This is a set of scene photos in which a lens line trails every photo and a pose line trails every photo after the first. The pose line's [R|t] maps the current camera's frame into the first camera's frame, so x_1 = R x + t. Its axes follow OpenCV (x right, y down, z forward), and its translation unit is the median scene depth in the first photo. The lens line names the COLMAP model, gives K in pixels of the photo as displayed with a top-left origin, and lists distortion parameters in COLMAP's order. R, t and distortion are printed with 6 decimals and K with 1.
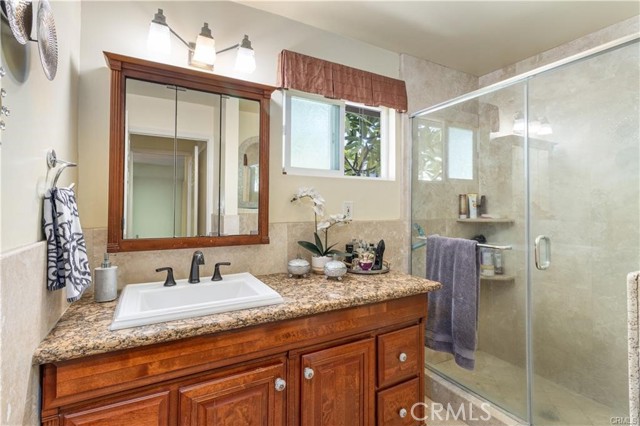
lens RADIAL K [[290.3, 0, 321.7], [0, 290.3, 201.8], [0, 0, 1]] dist [0.003302, 0.000351]
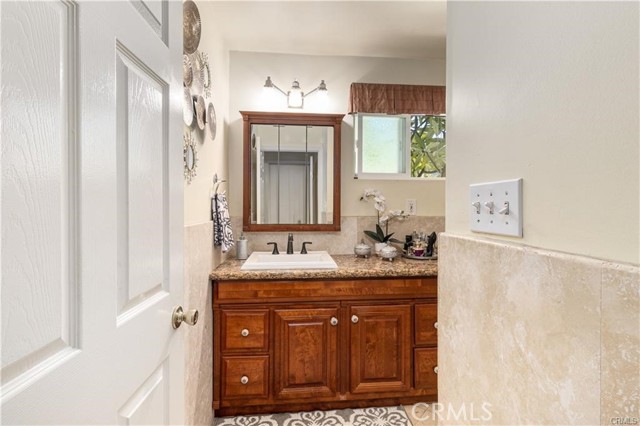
lens RADIAL K [[295.3, 0, 321.3], [0, 295.3, 209.2], [0, 0, 1]] dist [0.002356, 0.000287]
pose [[0.909553, 0.000218, -0.415589, 0.361589], [0.008755, 0.999768, 0.019687, 0.015920], [0.415496, -0.021545, 0.909340, -0.338378]]
